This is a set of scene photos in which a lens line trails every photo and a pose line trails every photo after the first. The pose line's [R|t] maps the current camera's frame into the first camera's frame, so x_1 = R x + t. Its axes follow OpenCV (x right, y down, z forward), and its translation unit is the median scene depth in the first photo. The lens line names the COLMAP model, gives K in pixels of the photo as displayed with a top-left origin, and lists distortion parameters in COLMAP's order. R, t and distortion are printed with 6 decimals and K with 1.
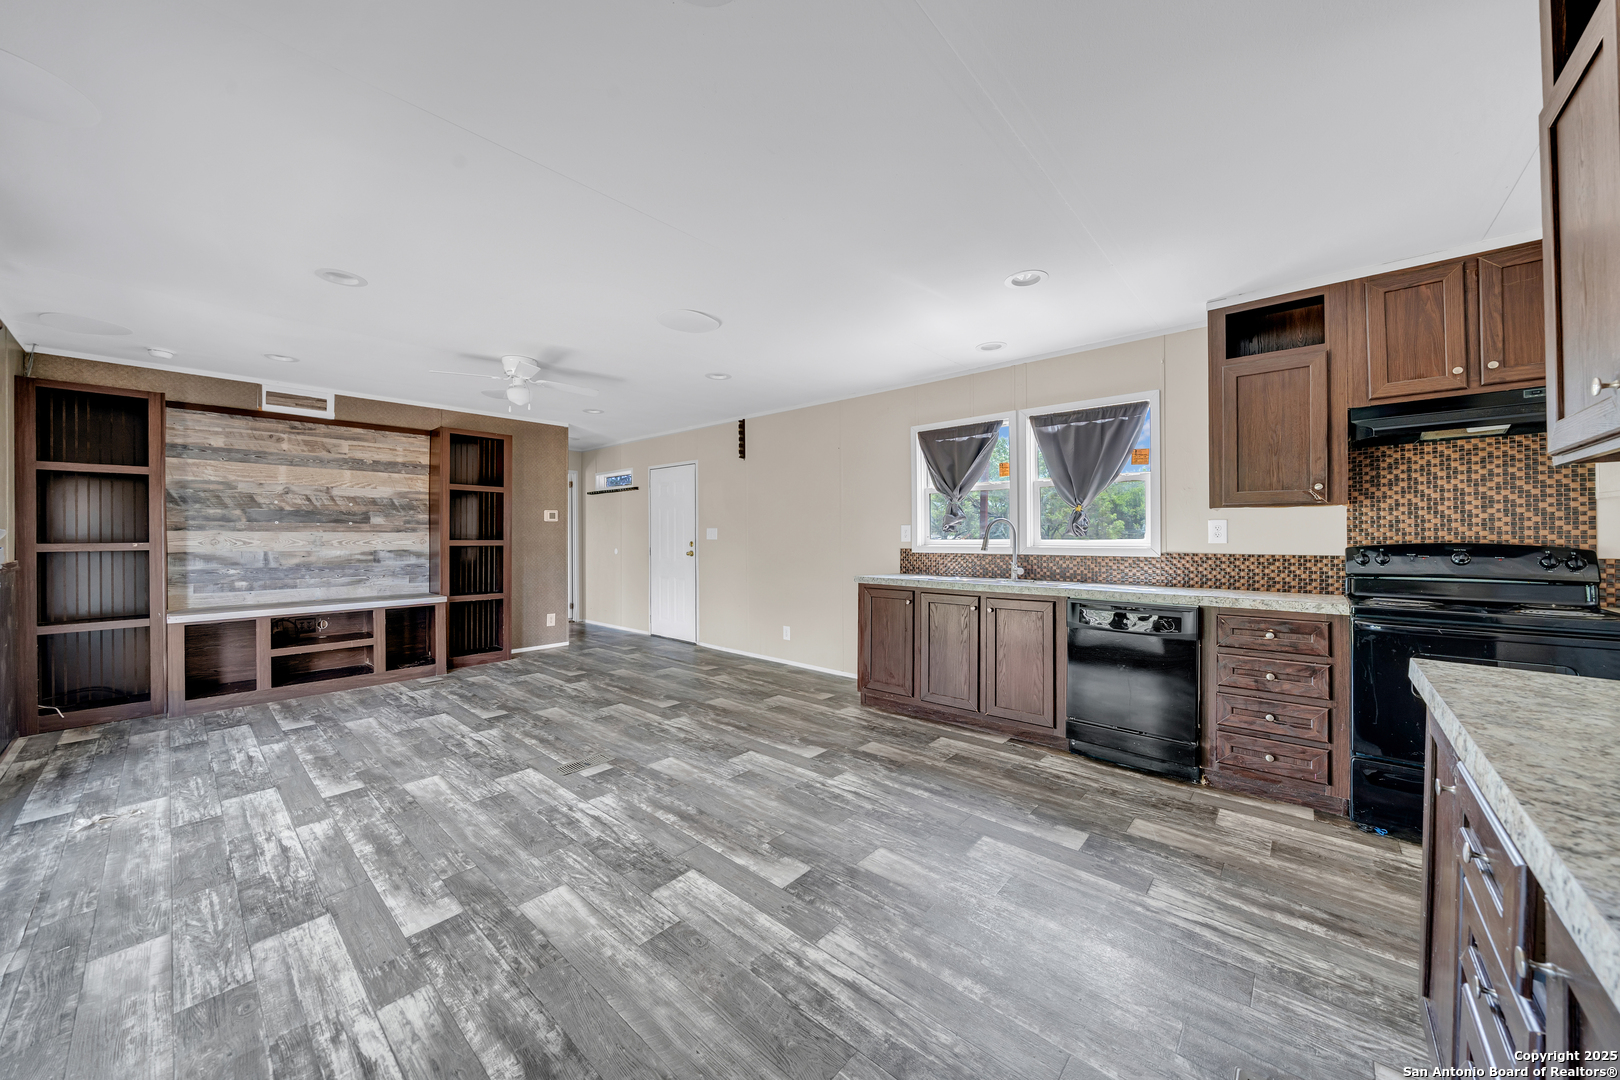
lens RADIAL K [[566.0, 0, 810.0], [0, 566.0, 540.0], [0, 0, 1]] dist [-0.000501, -0.000042]
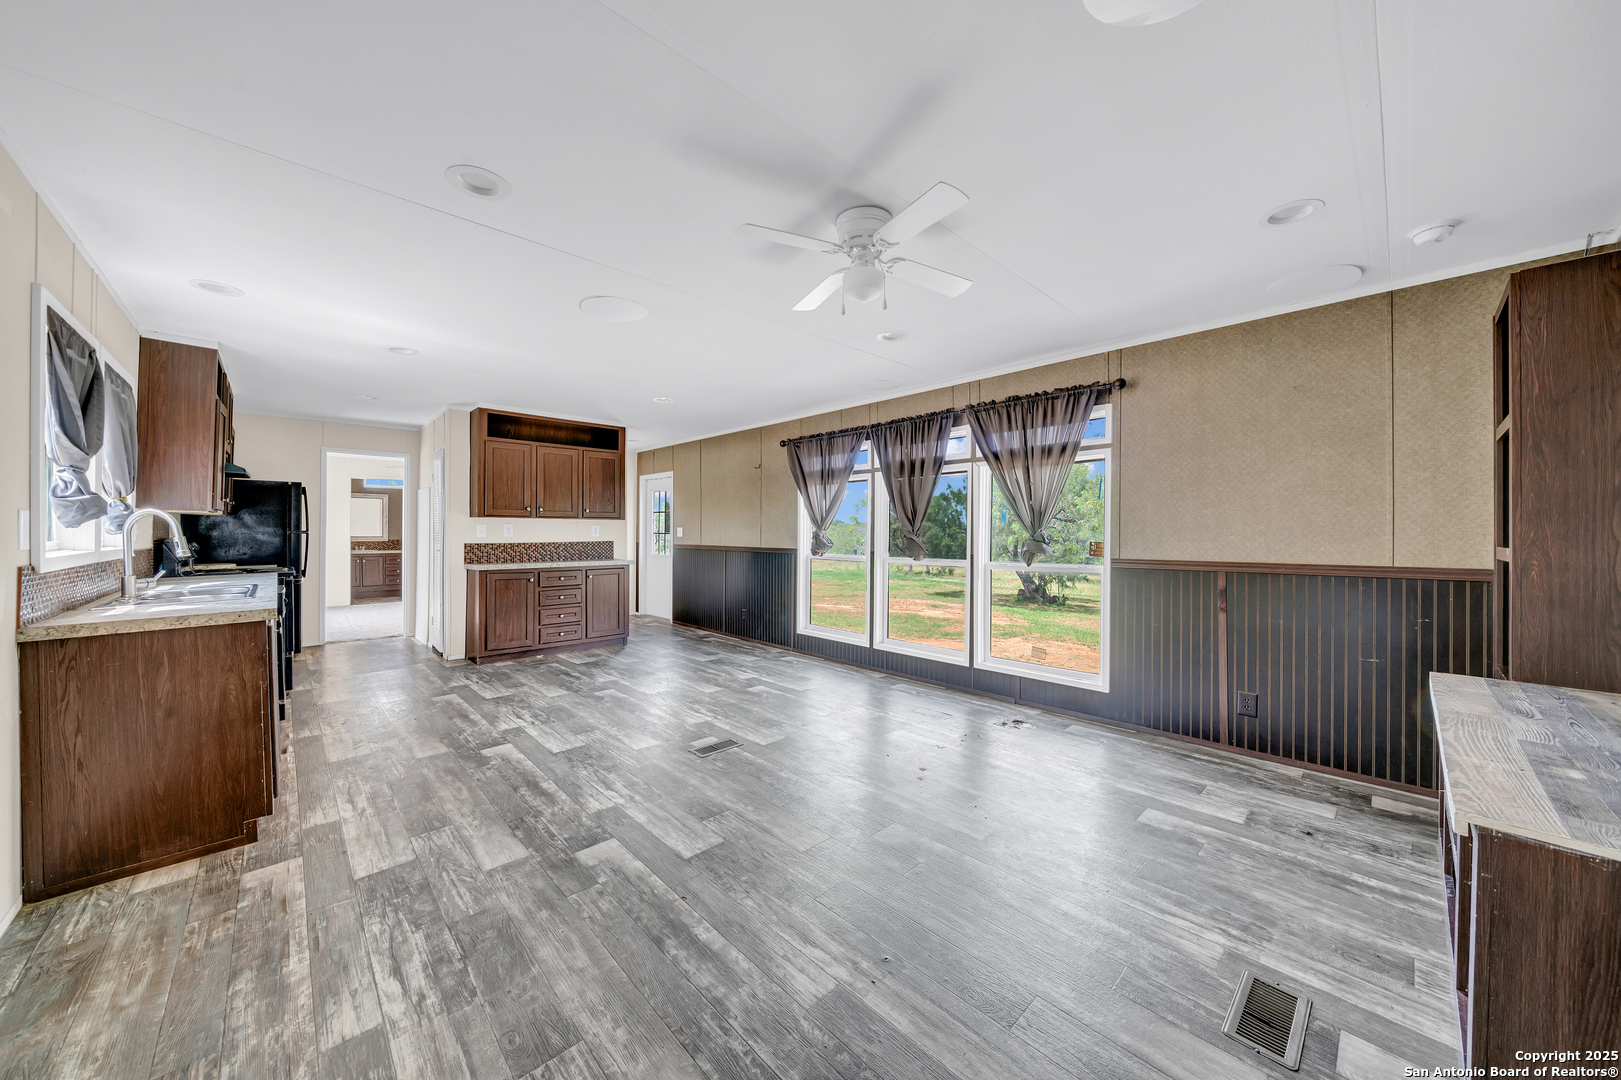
lens RADIAL K [[570.5, 0, 809.3], [0, 570.5, 534.2], [0, 0, 1]] dist [-0.002520, -0.000200]
pose [[-0.995483, -0.002295, 0.094908, -0.652032], [-0.001370, 0.999951, 0.009806, -0.017637], [-0.094926, 0.009632, -0.995438, 1.983815]]
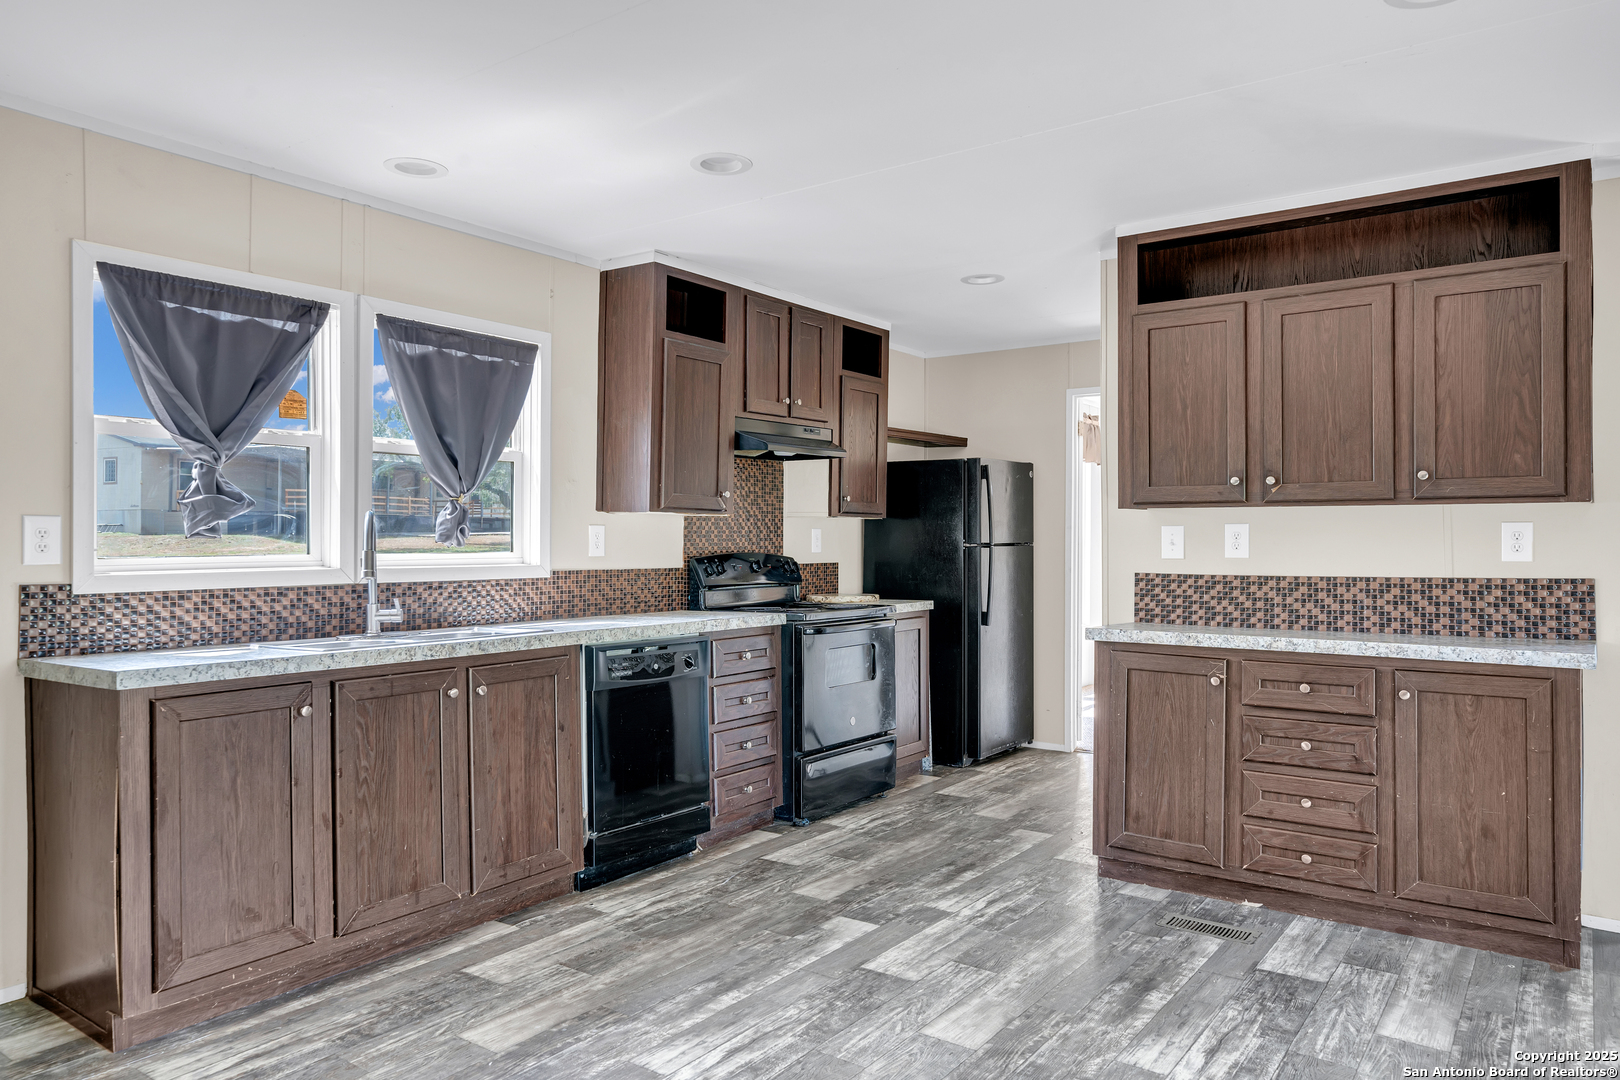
lens RADIAL K [[1073.4, 0, 810.0], [0, 1073.4, 540.0], [0, 0, 1]] dist [0.000121, 0.000712]
pose [[-0.087424, 0.002782, 0.996167, -0.762705], [0.004640, 0.999986, -0.002386, -0.011443], [-0.996160, 0.004414, -0.087436, 0.864003]]
